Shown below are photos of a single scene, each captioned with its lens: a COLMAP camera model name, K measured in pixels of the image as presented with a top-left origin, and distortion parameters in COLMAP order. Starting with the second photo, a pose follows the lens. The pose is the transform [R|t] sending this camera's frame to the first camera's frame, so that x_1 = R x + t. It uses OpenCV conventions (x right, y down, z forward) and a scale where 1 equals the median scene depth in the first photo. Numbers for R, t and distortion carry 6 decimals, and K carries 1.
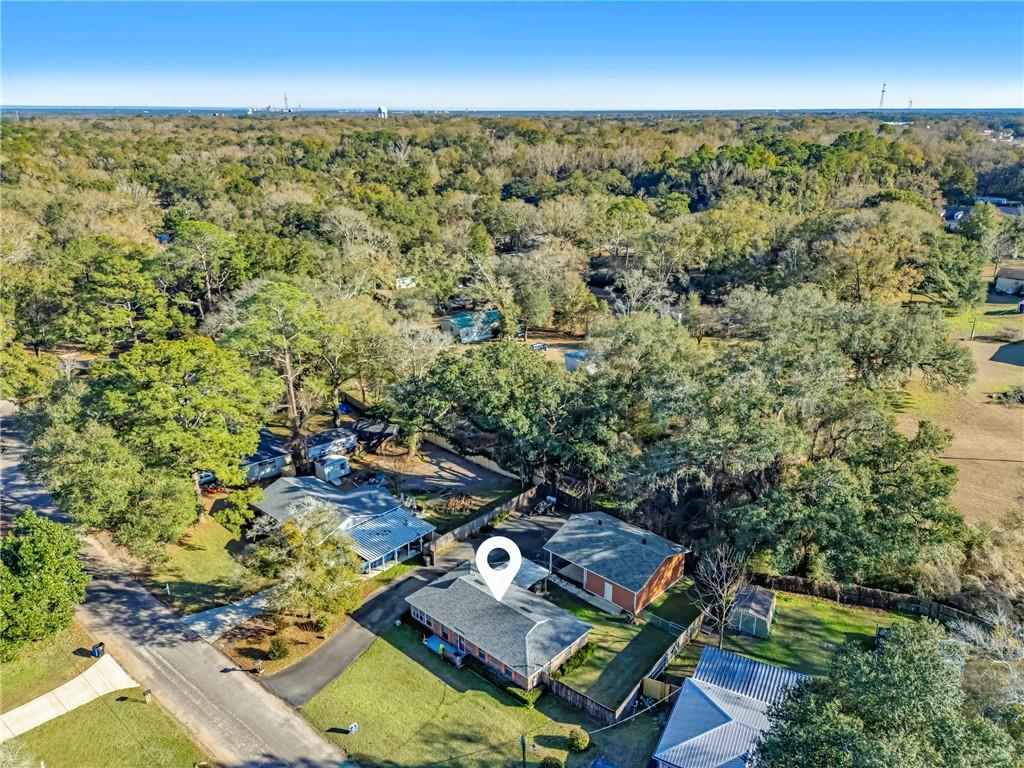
lens RADIAL K [[789.8, 0, 512.0], [0, 789.8, 404.1], [0, 0, 1]] dist [0.081784, -0.033830]
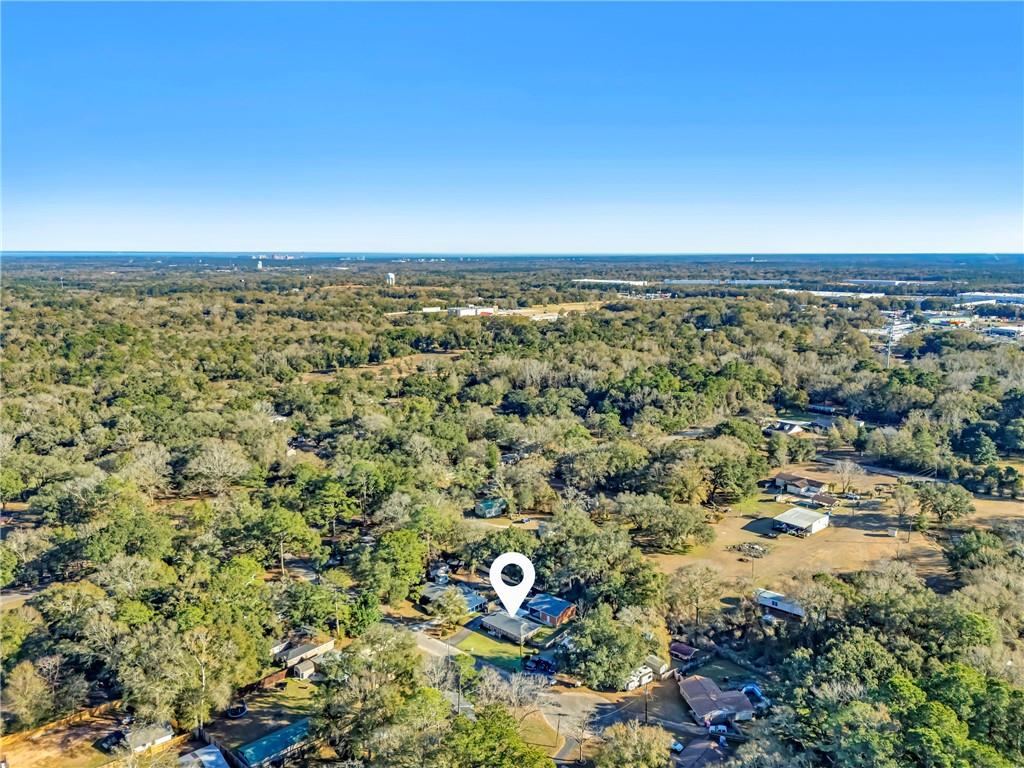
lens RADIAL K [[789.8, 0, 511.3], [0, 789.8, 382.6], [0, 0, 1]] dist [0.081784, -0.033830]
pose [[0.999955, -0.003408, 0.008849, -0.030469], [0.005054, 0.981123, -0.193321, -0.042504], [-0.008023, 0.193357, 0.981096, -1.596682]]
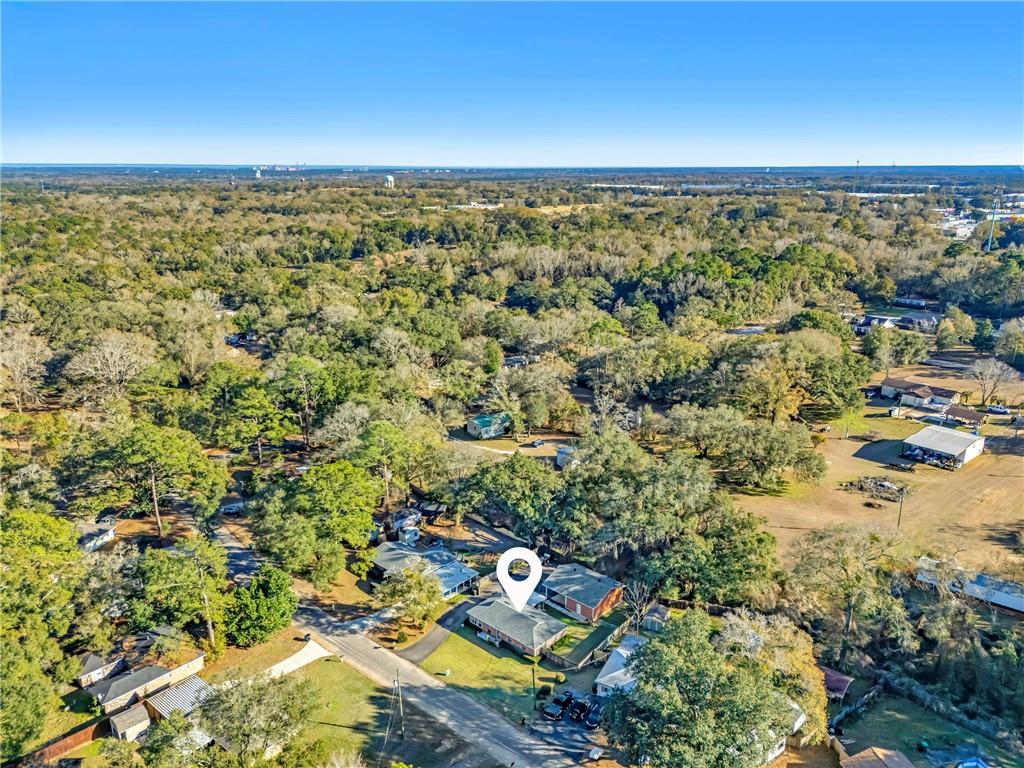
lens RADIAL K [[789.8, 0, 511.8], [0, 789.8, 392.3], [0, 0, 1]] dist [0.081784, -0.033830]
pose [[0.999999, -0.001424, 0.000748, -0.022298], [0.001477, 0.996967, -0.077808, -0.083530], [-0.000635, 0.077809, 0.996968, -0.622193]]
